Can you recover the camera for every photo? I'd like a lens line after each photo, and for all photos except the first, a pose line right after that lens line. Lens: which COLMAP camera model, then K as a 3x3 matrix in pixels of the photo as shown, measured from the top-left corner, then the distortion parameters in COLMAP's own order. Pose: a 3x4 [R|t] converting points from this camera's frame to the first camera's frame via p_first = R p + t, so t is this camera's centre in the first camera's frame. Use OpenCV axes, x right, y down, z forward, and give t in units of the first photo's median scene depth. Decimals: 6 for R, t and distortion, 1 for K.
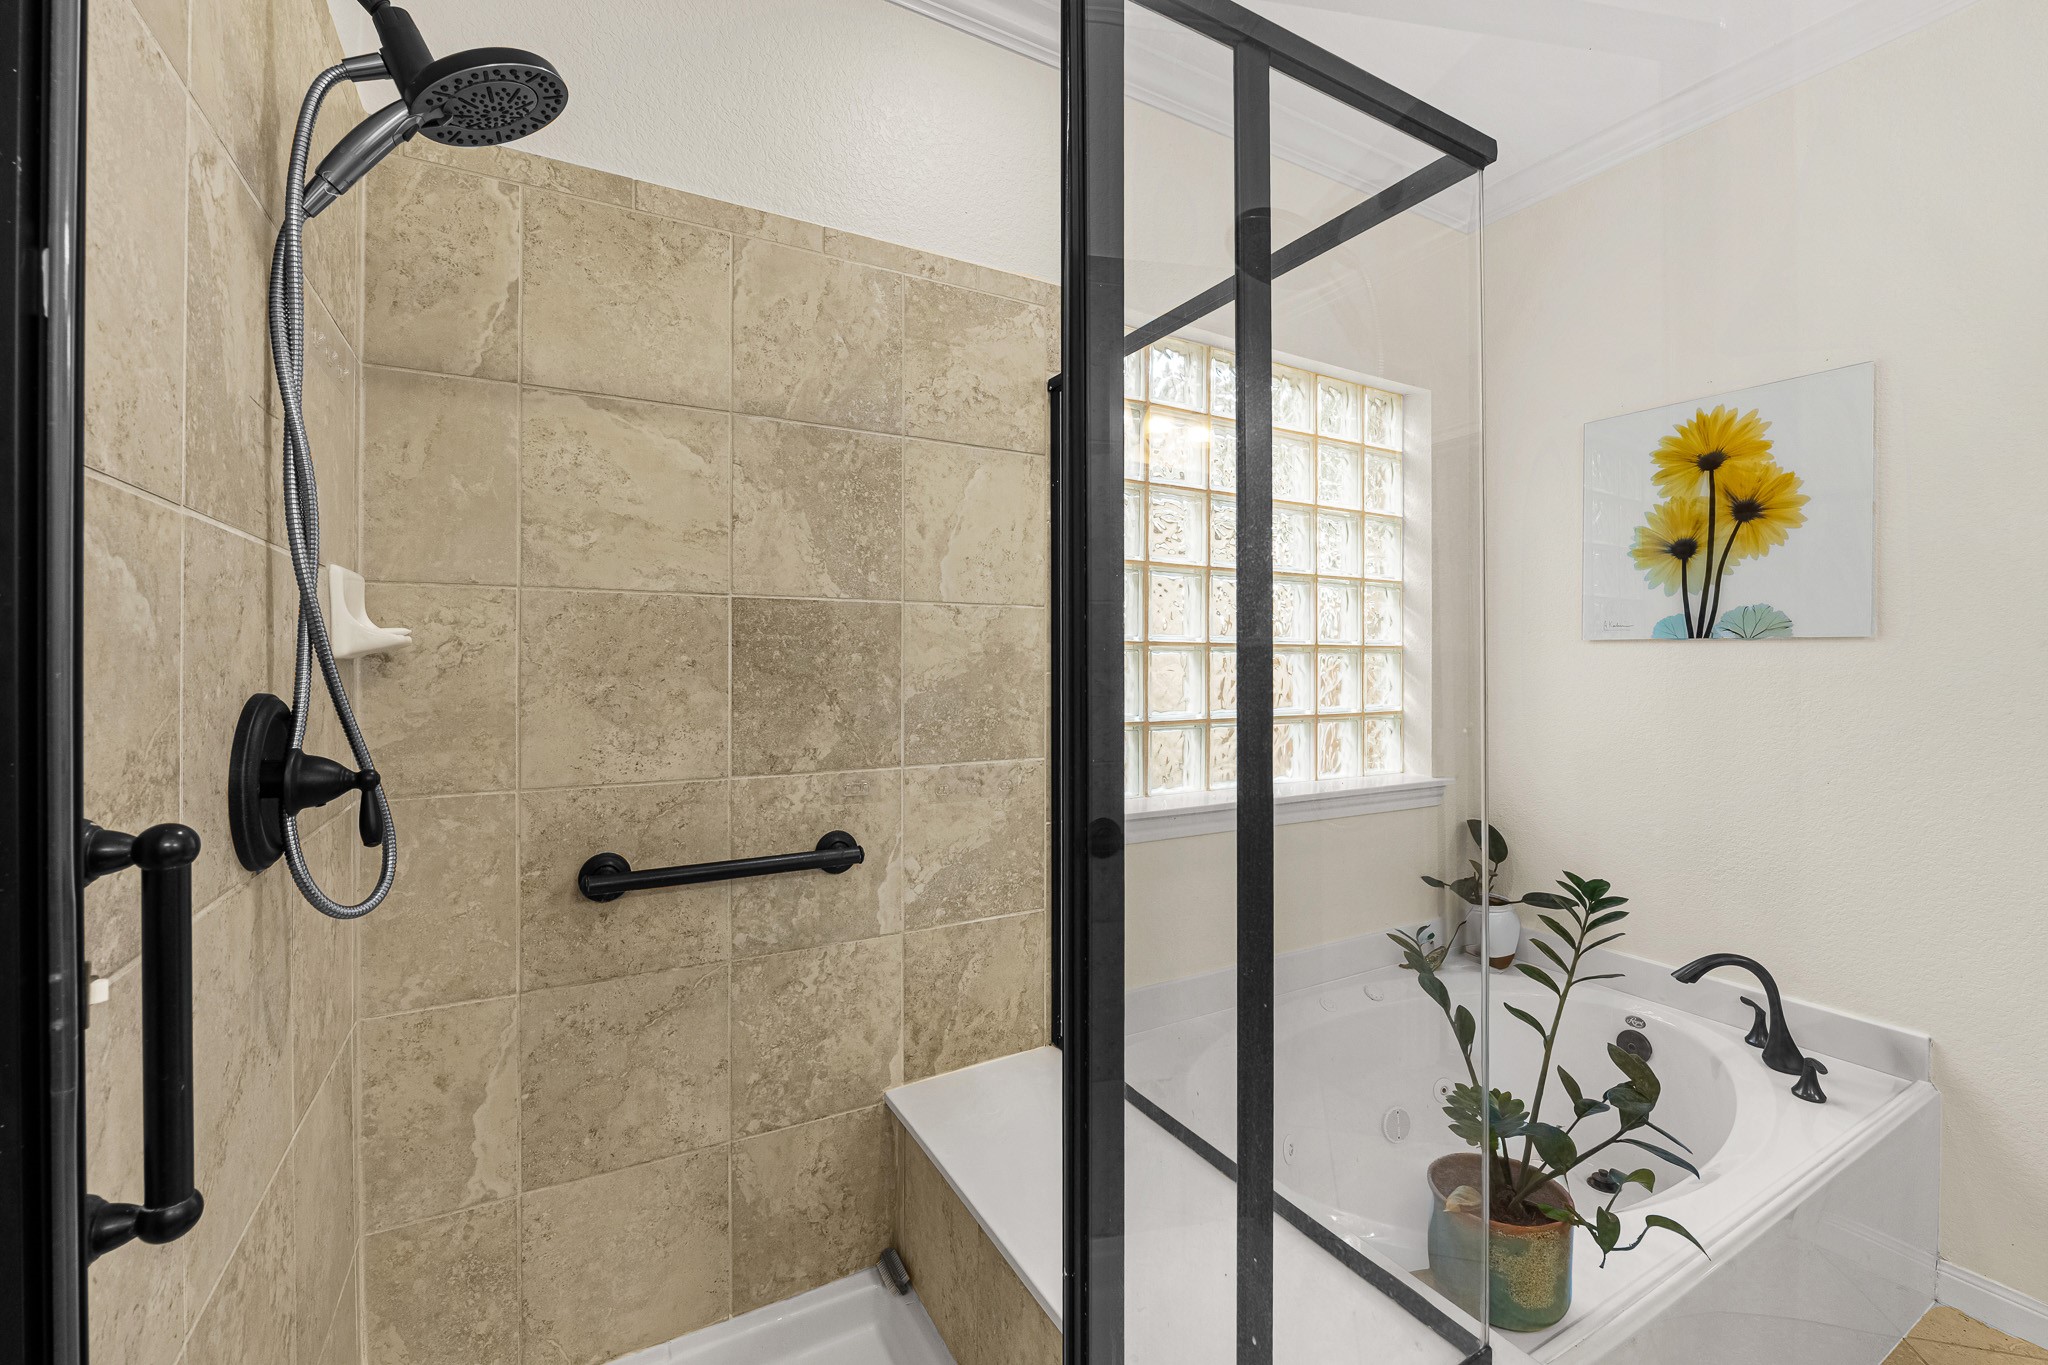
lens RADIAL K [[838.9, 0, 1015.0], [0, 838.9, 669.5], [0, 0, 1]] dist [-0.013634, 0.000280]
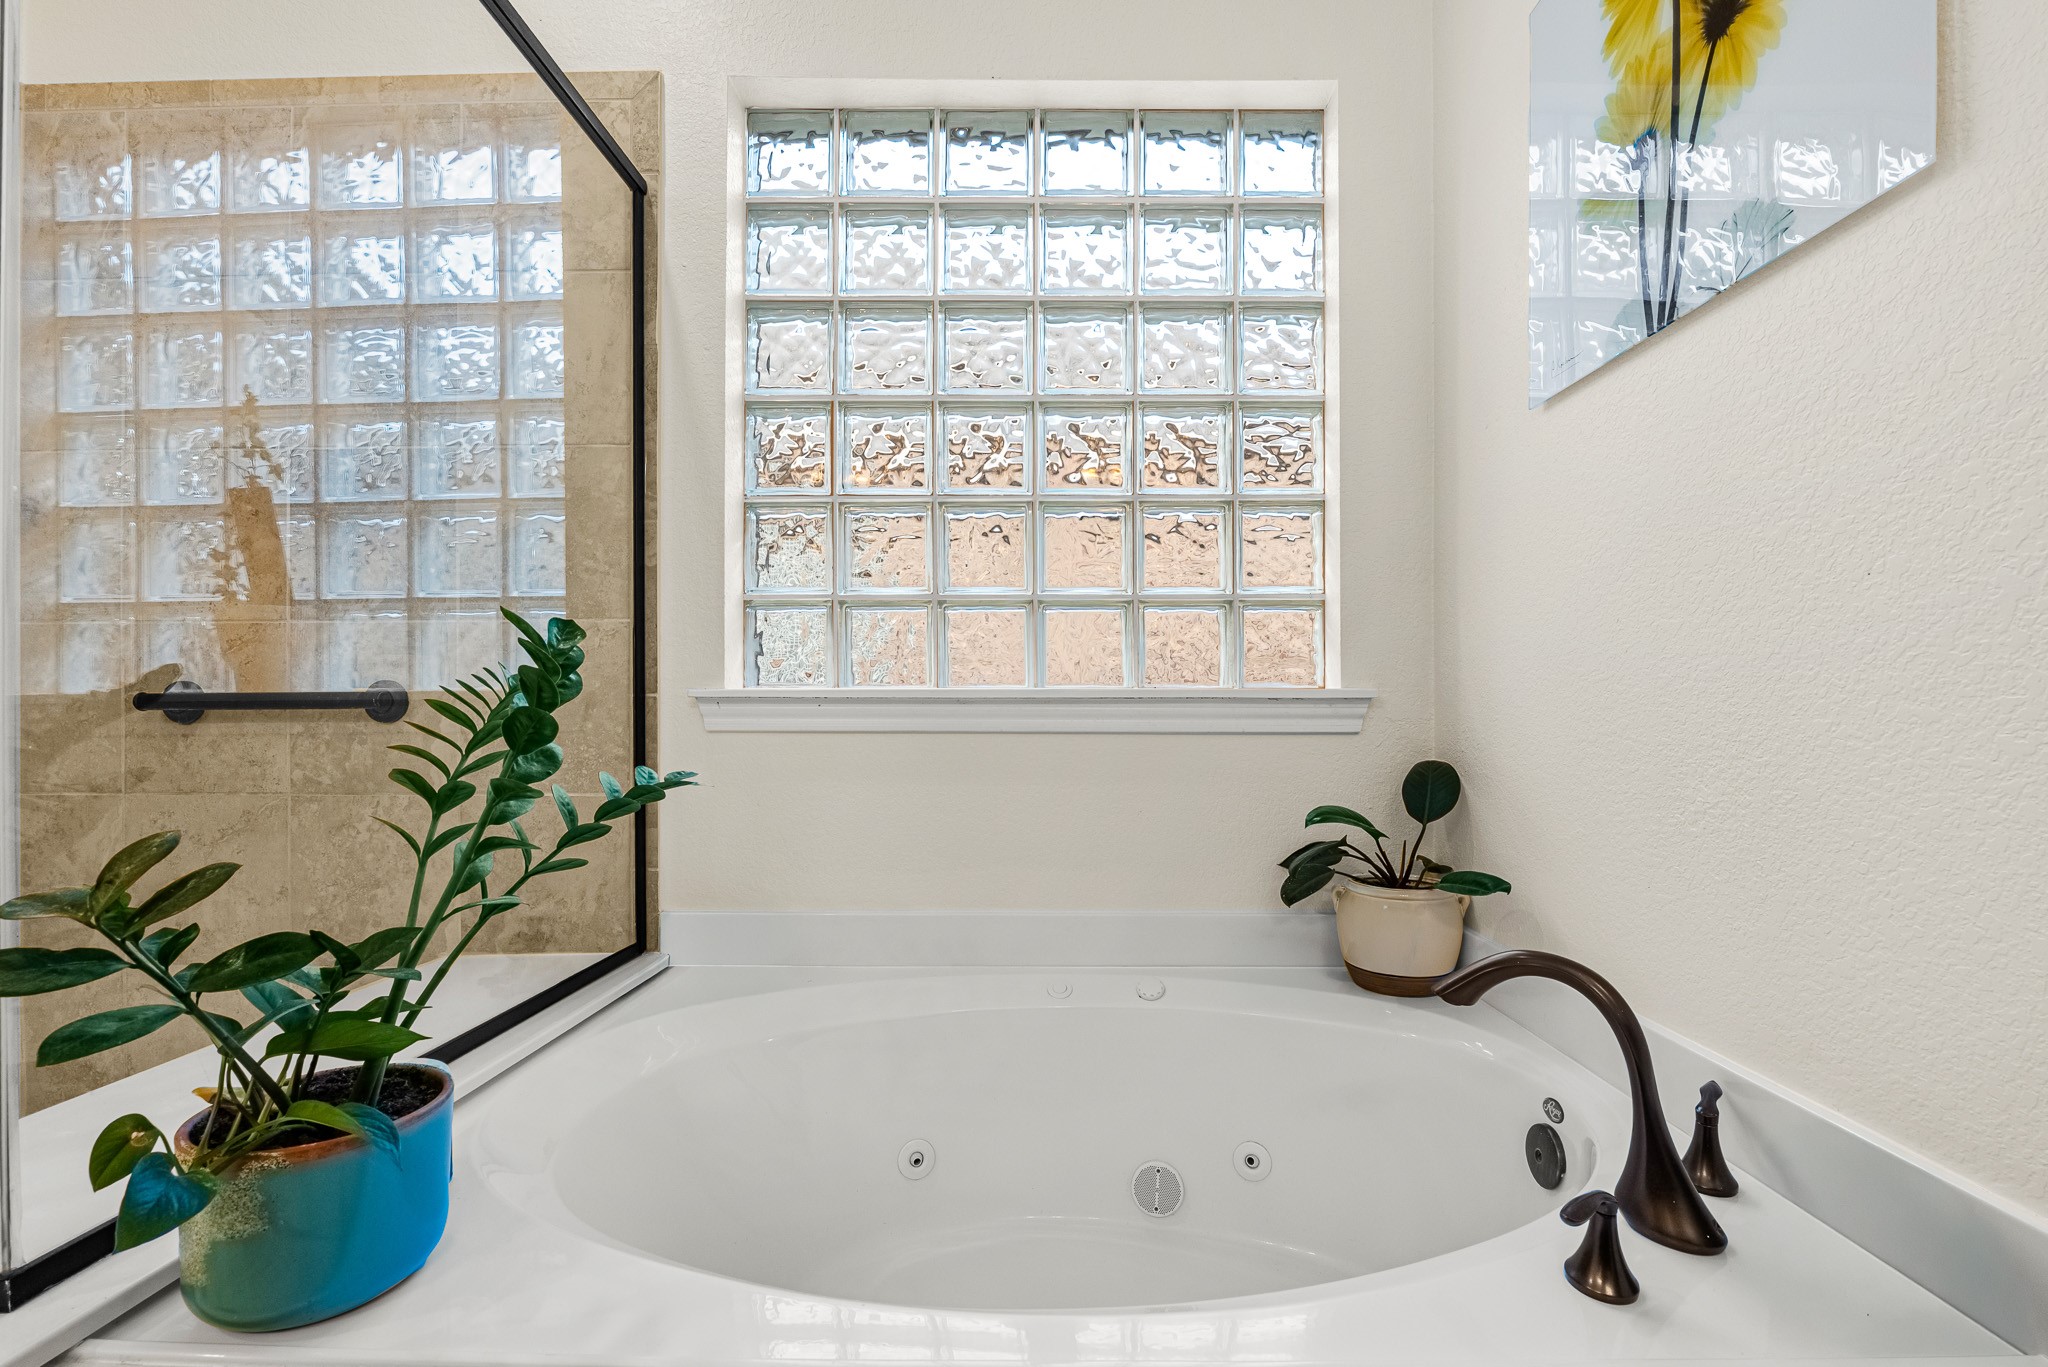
lens RADIAL K [[838.9, 0, 1034.6], [0, 838.9, 728.2], [0, 0, 1]] dist [-0.013634, 0.000280]
pose [[0.874056, 0.005492, -0.485794, 0.969408], [-0.003330, 0.999980, 0.005315, 0.250548], [0.485813, -0.003028, 0.874057, 0.529719]]
